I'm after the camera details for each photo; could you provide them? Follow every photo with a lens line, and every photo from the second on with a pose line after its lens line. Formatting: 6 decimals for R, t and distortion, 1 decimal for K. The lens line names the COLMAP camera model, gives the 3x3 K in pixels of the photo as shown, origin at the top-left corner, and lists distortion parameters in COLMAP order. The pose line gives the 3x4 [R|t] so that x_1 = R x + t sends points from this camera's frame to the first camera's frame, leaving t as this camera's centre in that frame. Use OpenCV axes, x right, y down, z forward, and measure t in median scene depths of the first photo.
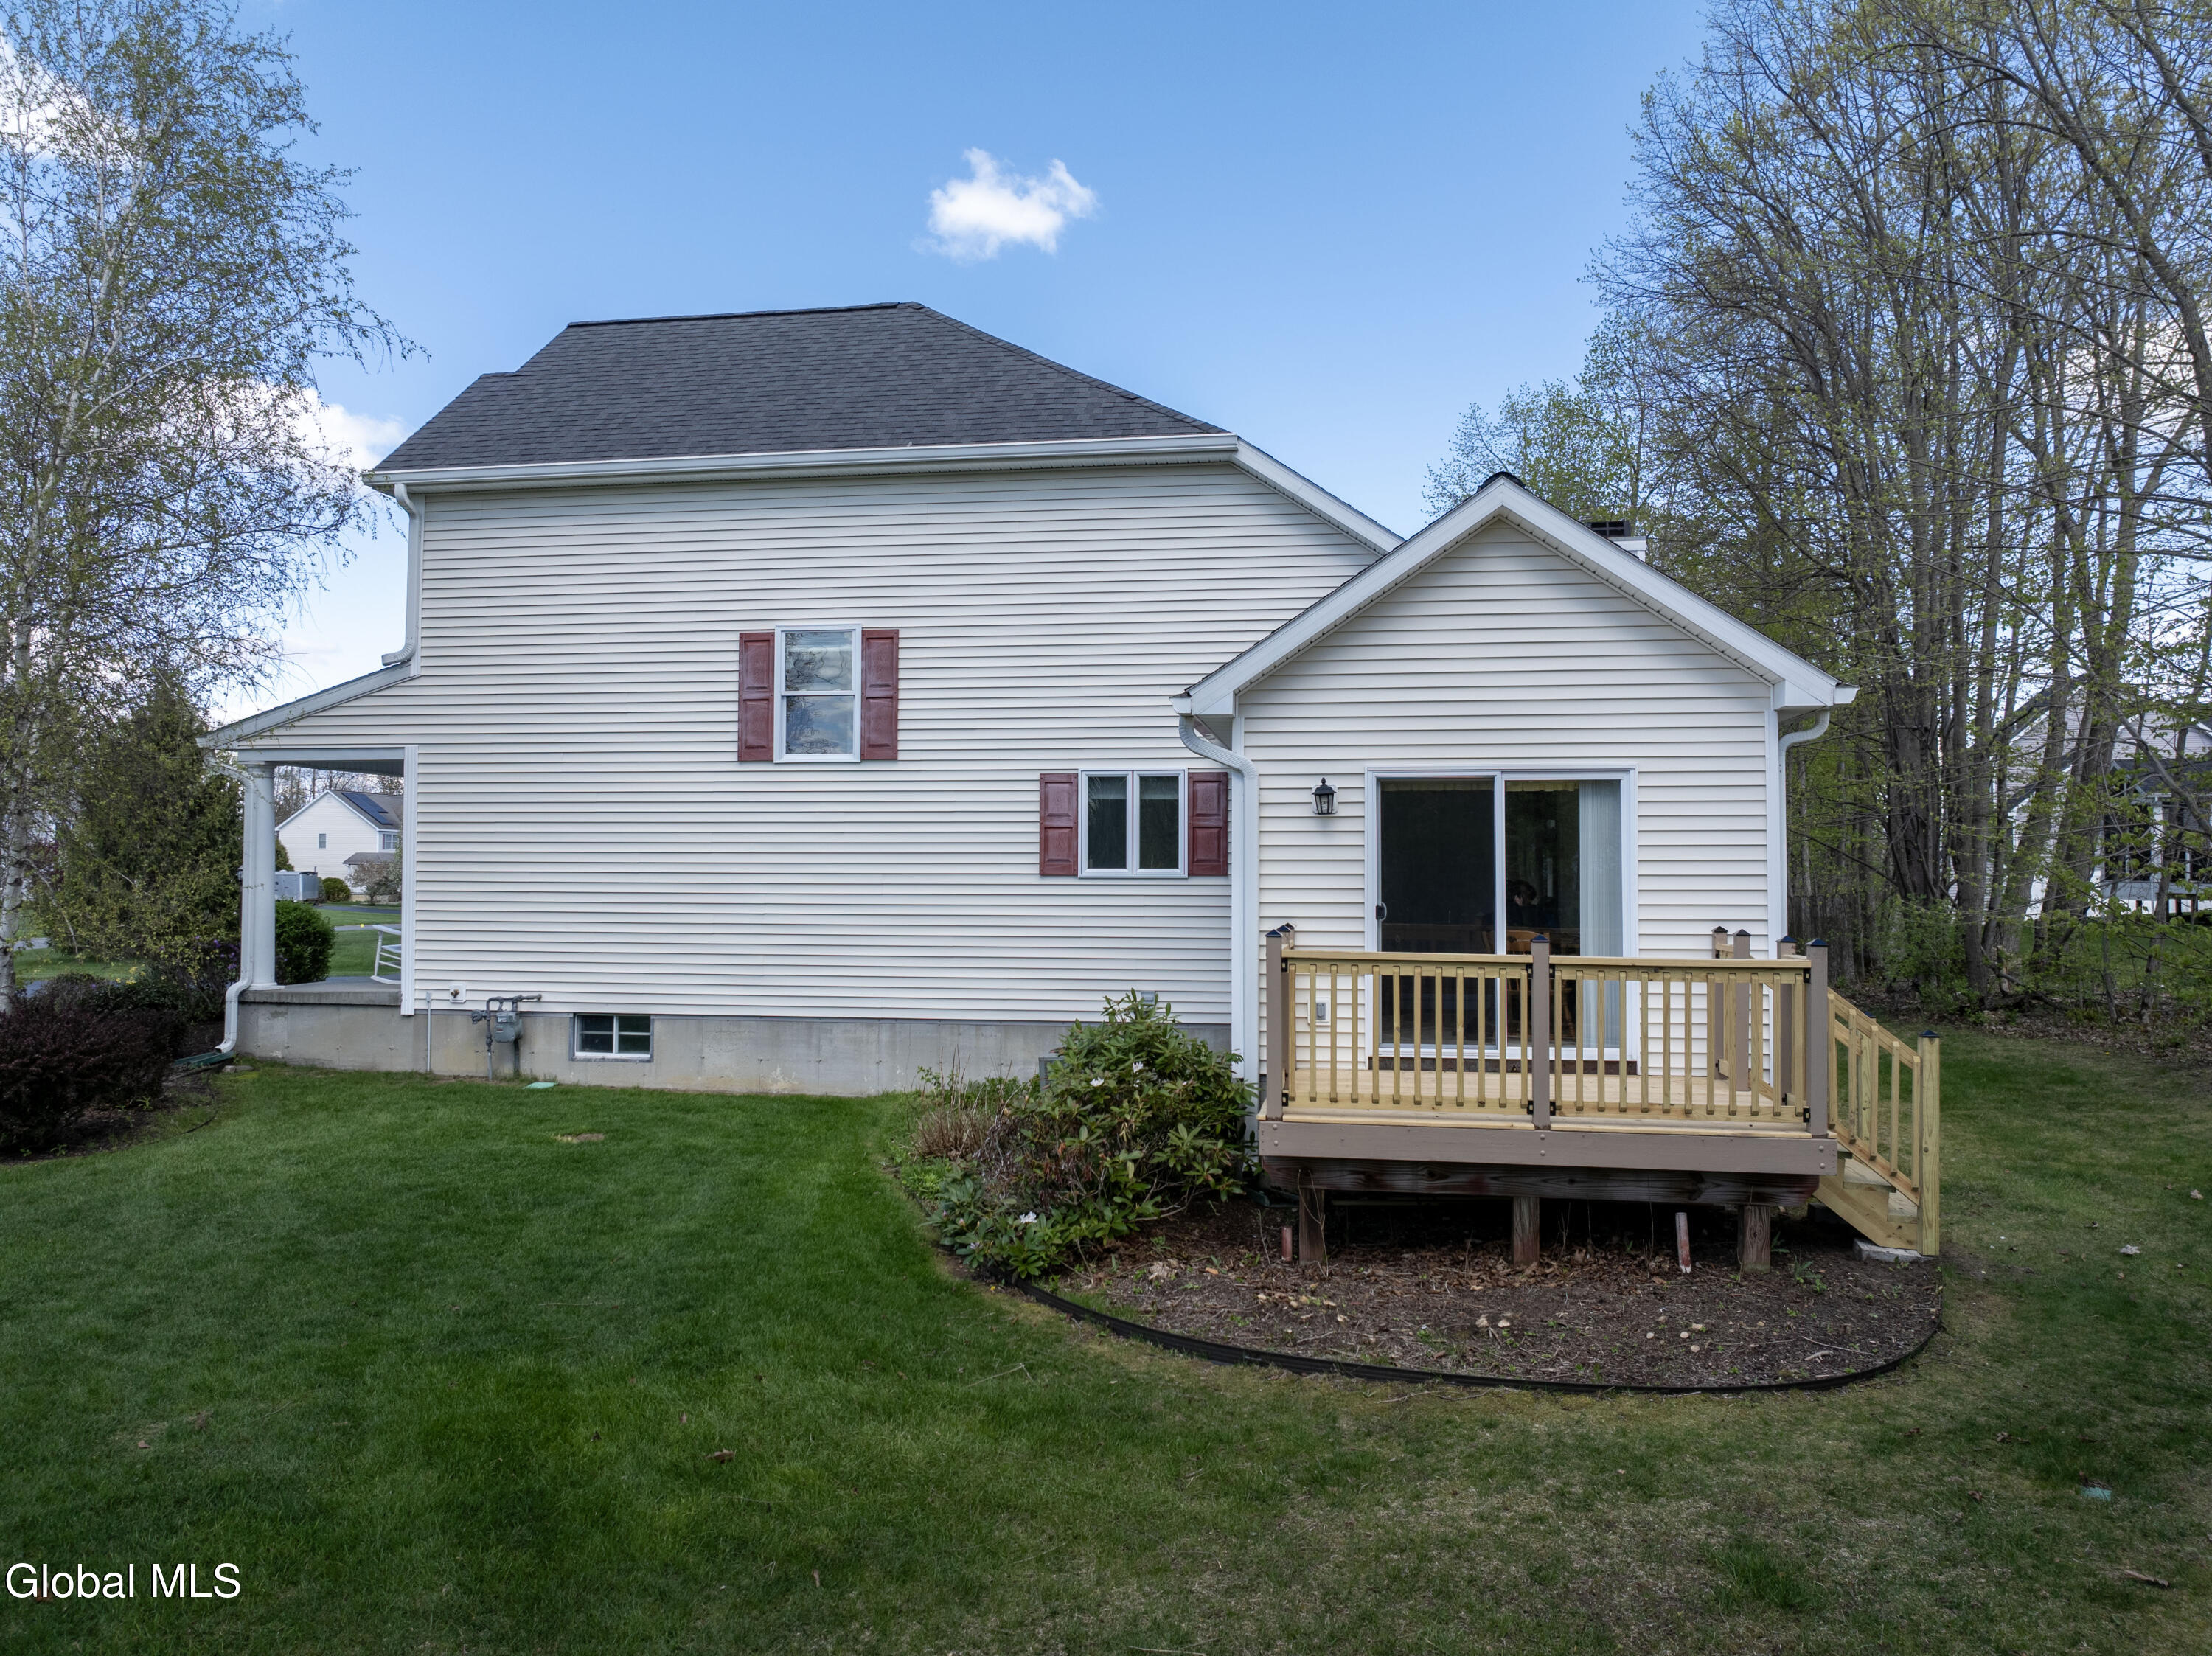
lens RADIAL K [[1528.3, 0, 1106.0], [0, 1528.3, 828.0], [0, 0, 1]] dist [-0.030688, 0.001609]
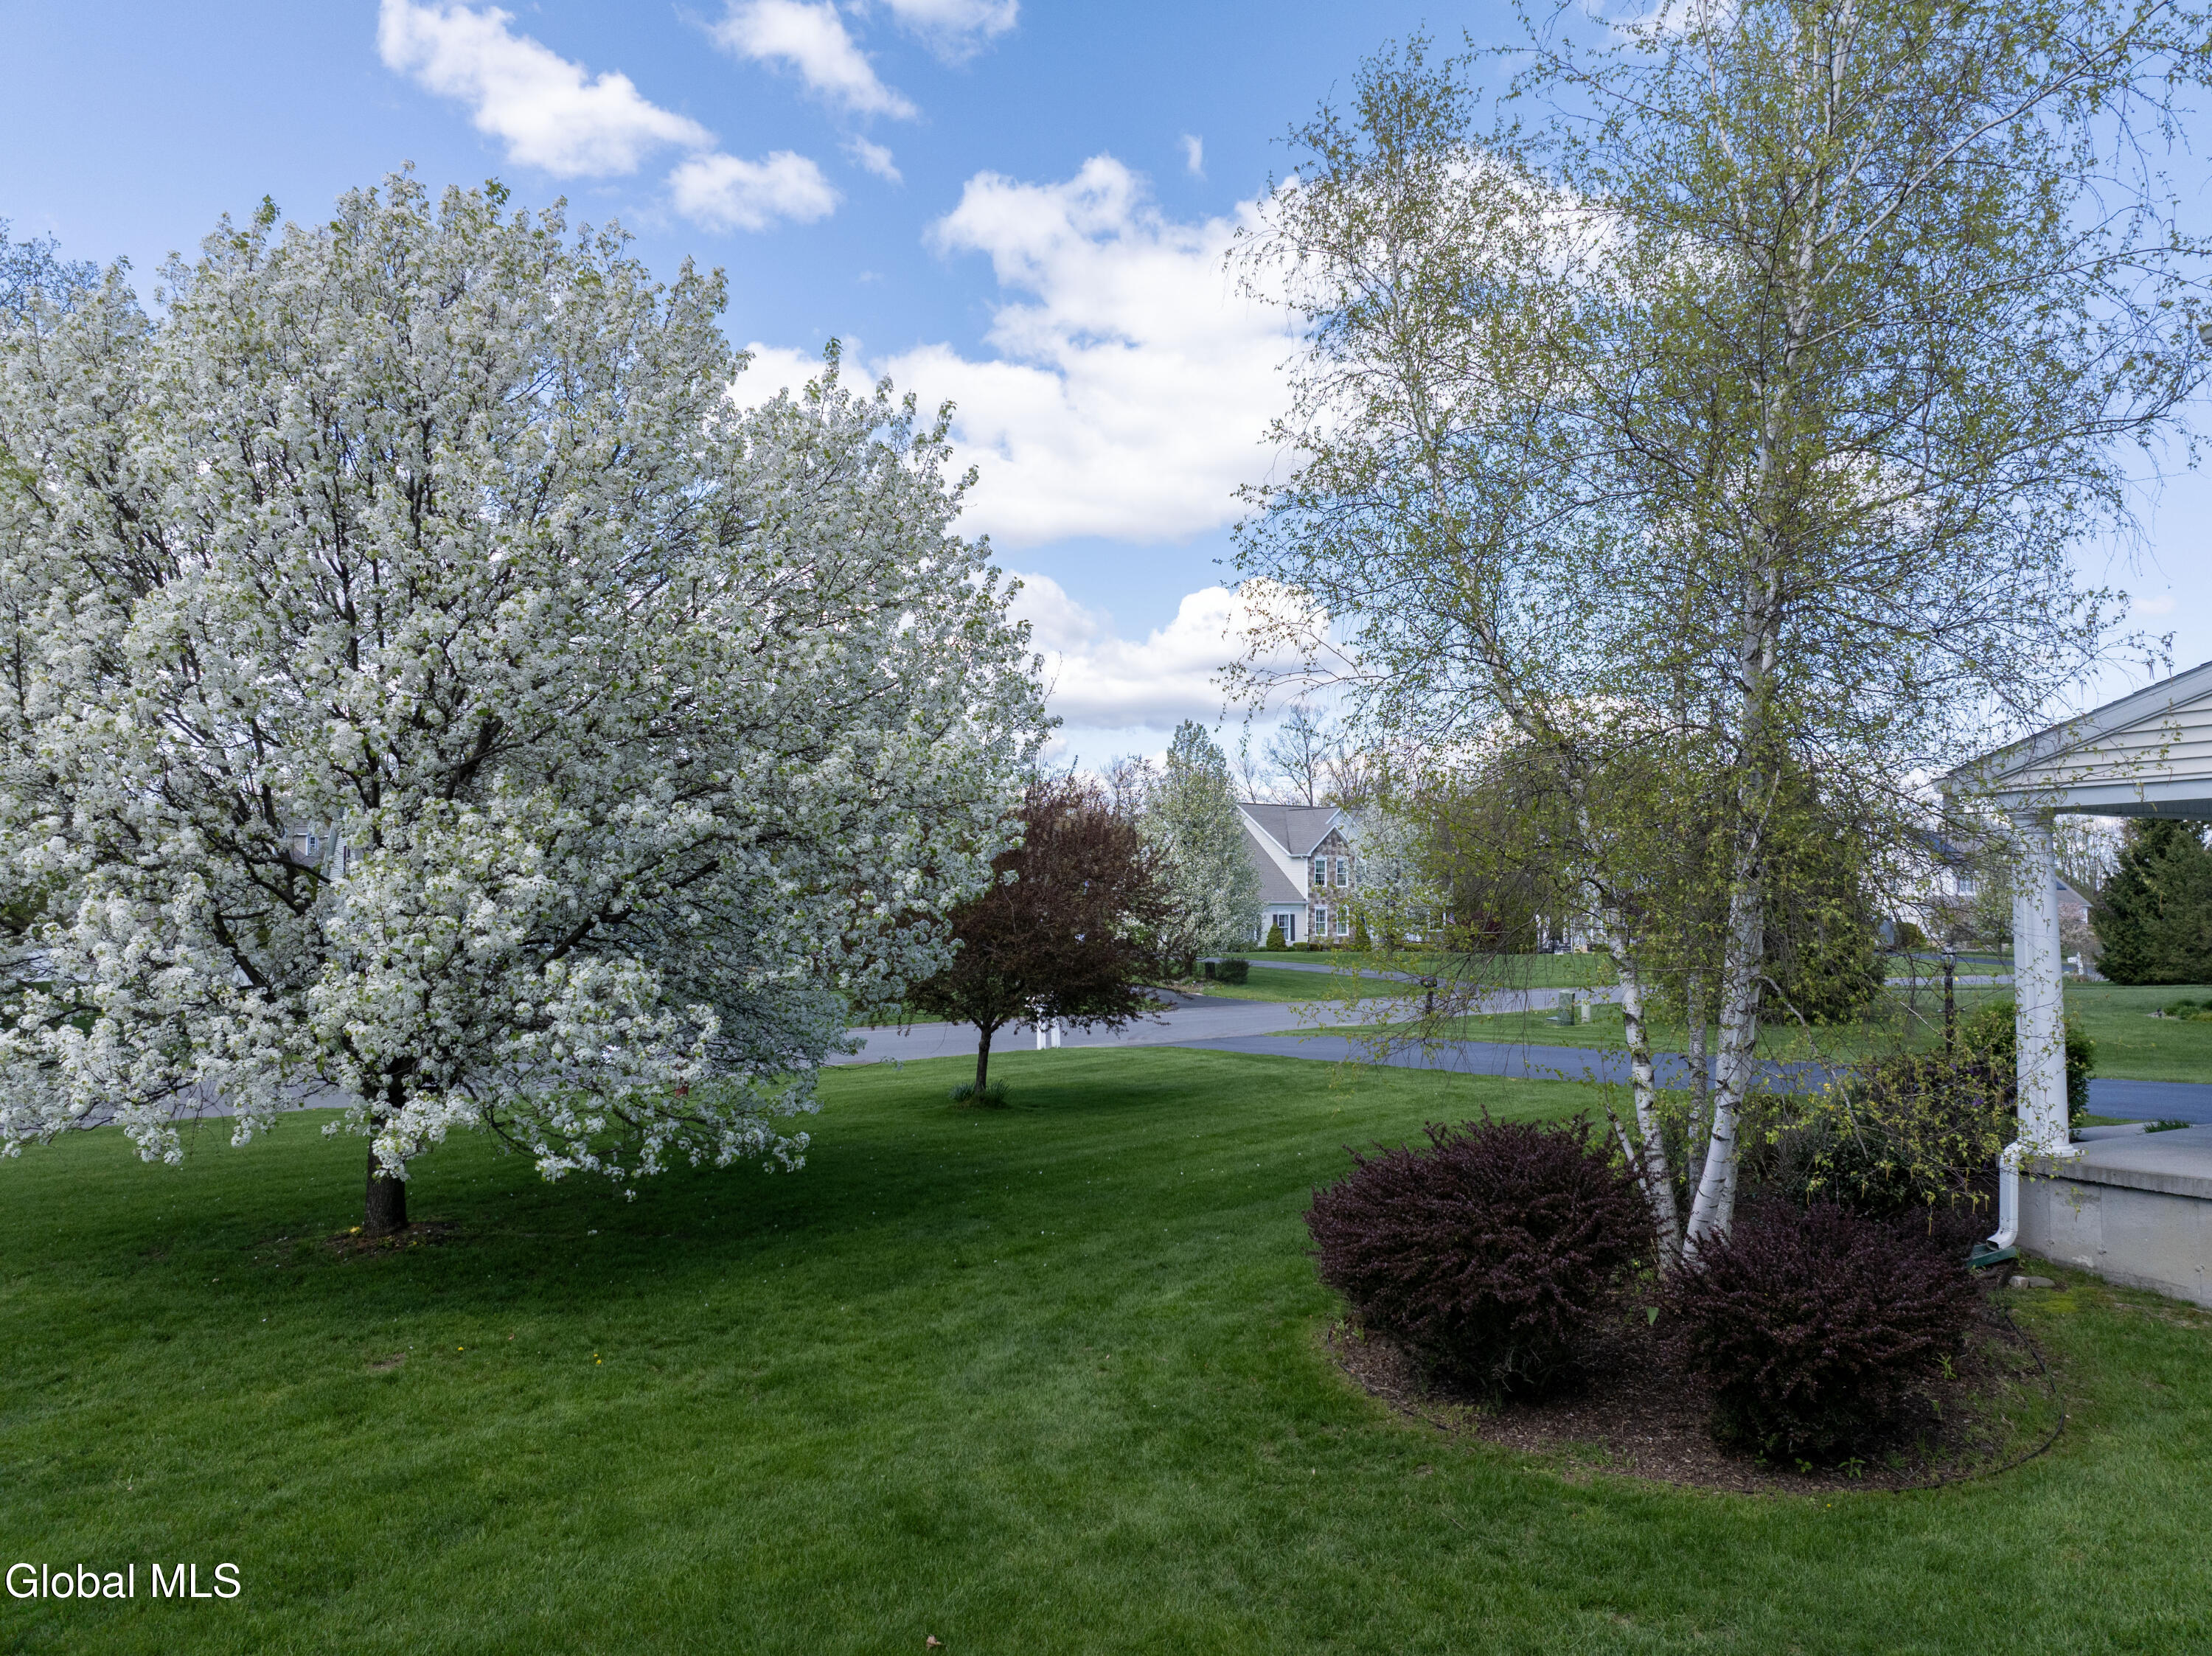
lens RADIAL K [[1528.3, 0, 1106.0], [0, 1528.3, 828.0], [0, 0, 1]] dist [-0.030688, 0.001609]
pose [[0.582251, -0.039830, -0.812033, -0.263311], [0.017482, 0.999182, -0.036474, -0.018512], [0.812821, 0.007041, 0.582471, 0.288007]]
